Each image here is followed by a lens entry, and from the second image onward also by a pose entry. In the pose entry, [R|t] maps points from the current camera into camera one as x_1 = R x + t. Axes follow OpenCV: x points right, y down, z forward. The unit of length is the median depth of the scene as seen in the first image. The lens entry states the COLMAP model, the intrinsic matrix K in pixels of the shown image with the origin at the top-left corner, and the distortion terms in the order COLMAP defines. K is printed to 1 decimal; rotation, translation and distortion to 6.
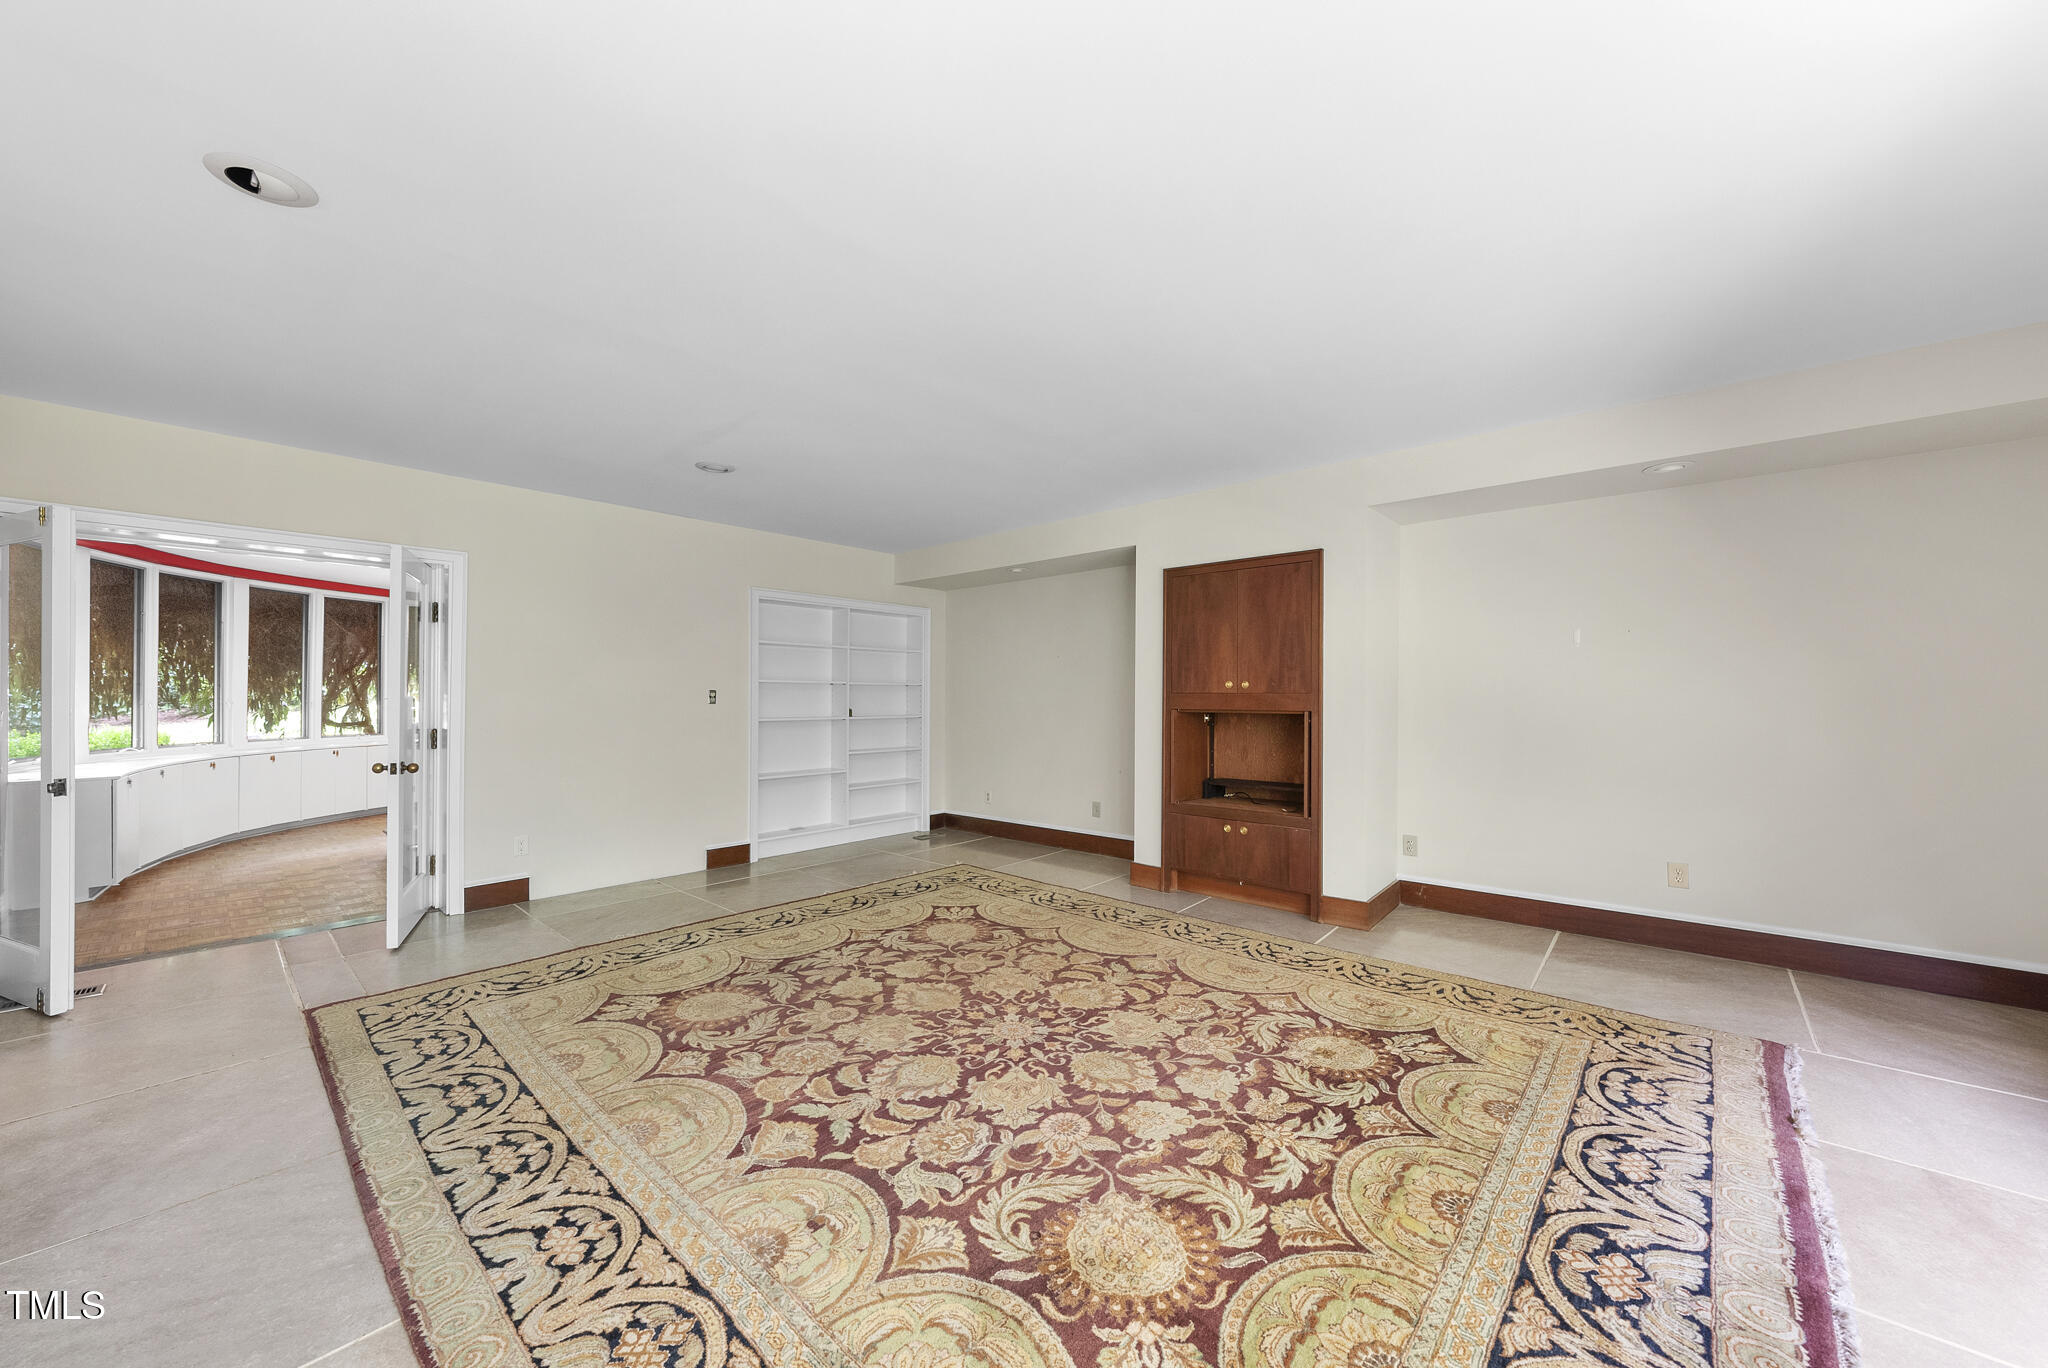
lens RADIAL K [[741.3, 0, 1051.8], [0, 741.3, 694.2], [0, 0, 1]] dist [-0.000978, -0.000148]
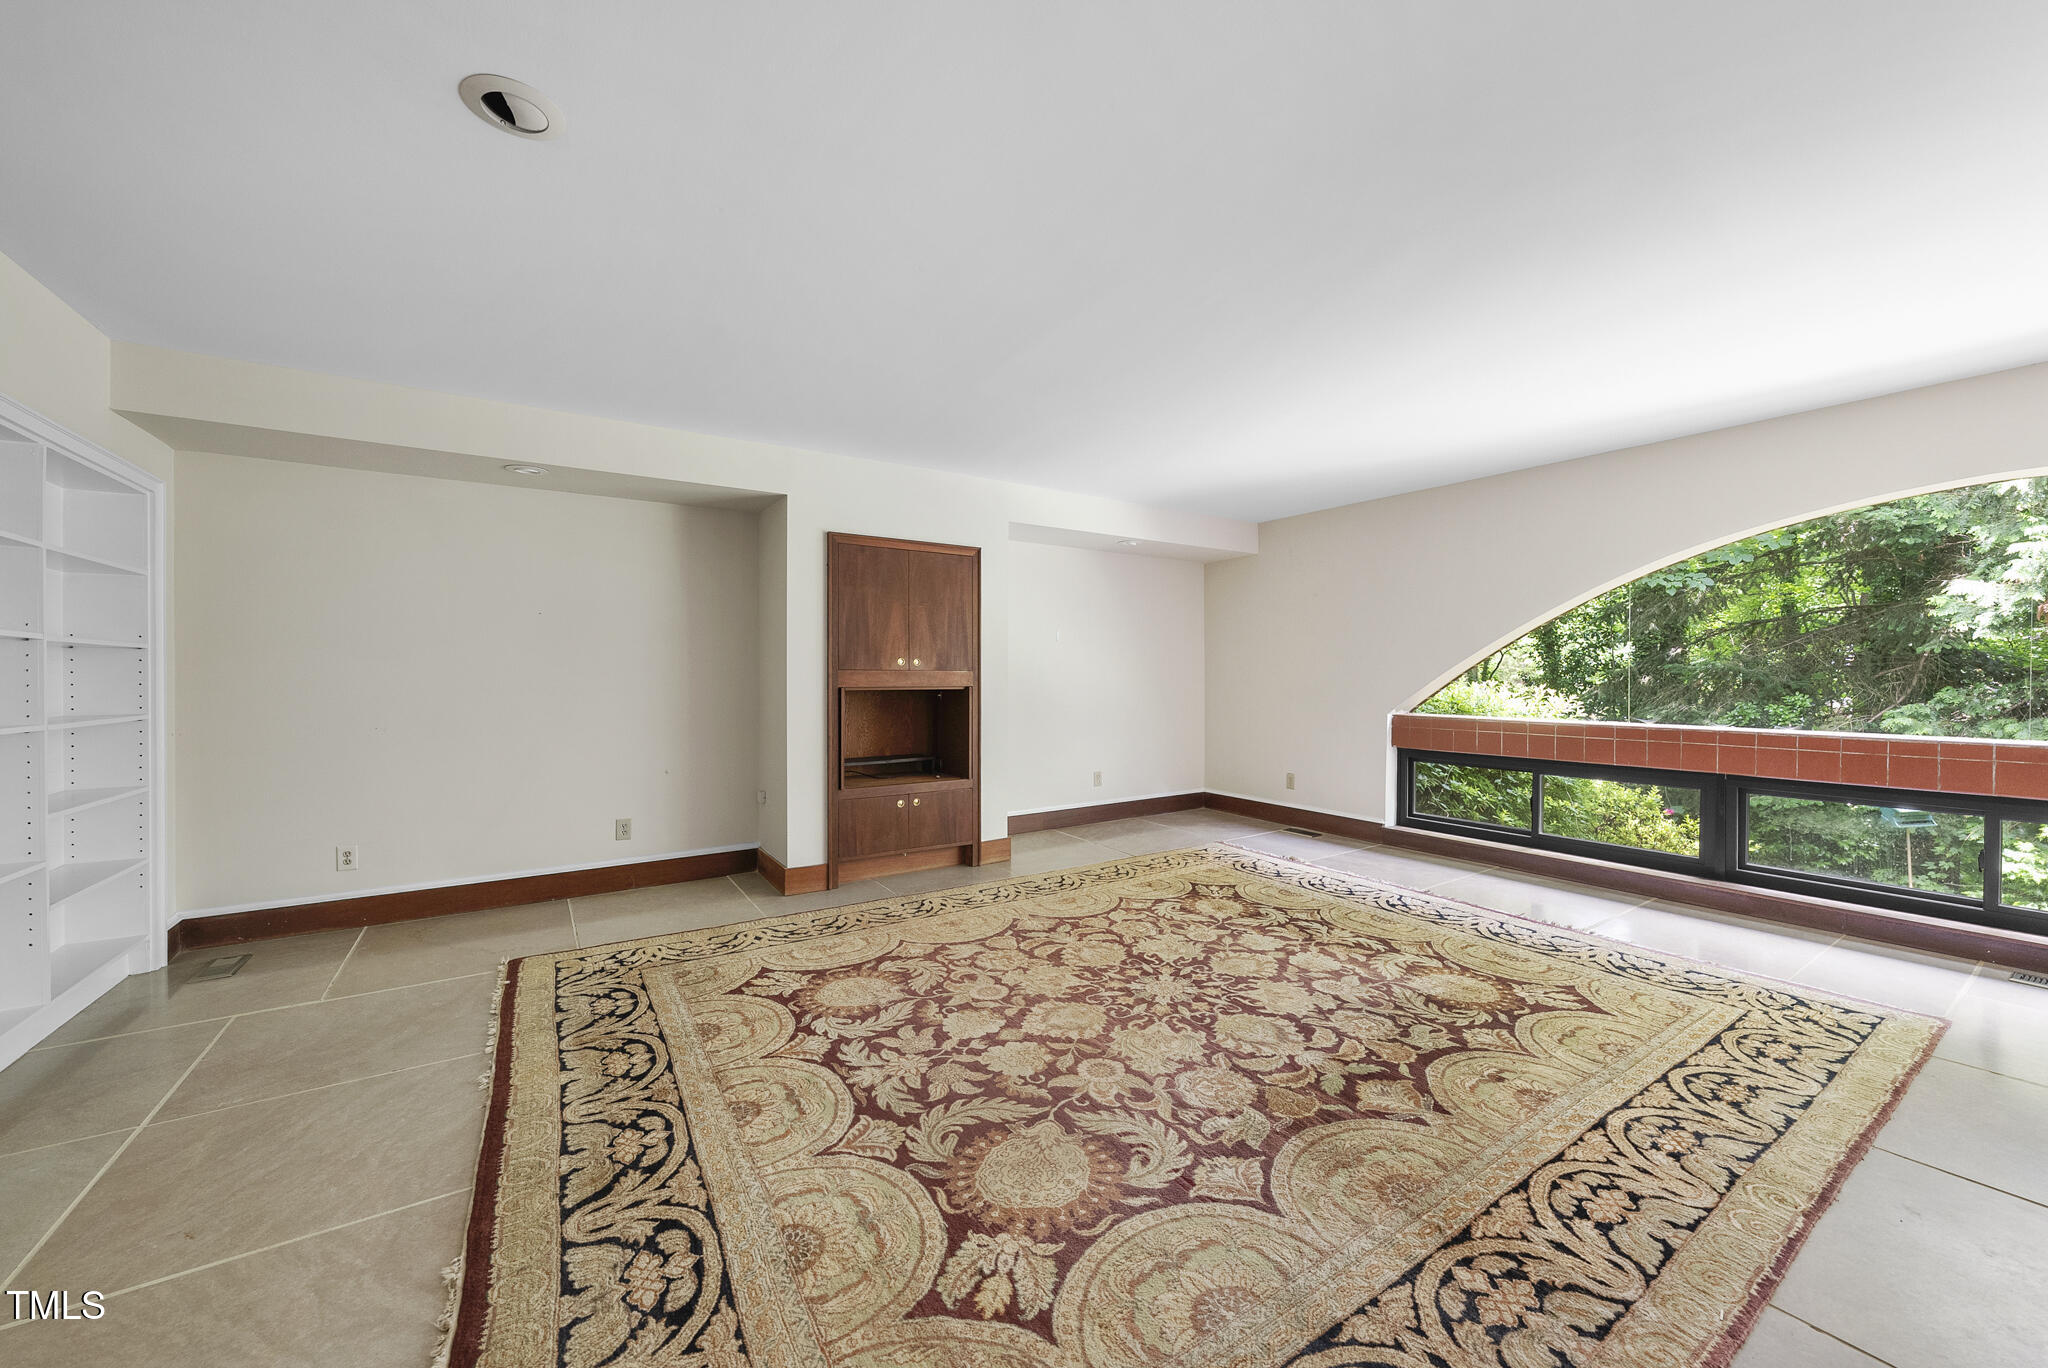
lens RADIAL K [[742.9, 0, 1024.0], [0, 742.9, 684.0], [0, 0, 1]] dist [-0.000346, 0.000082]
pose [[0.287639, -0.009509, 0.957692, -1.097799], [-0.002973, 0.999937, 0.010822, 0.009013], [-0.957734, -0.005960, 0.287593, 0.872268]]
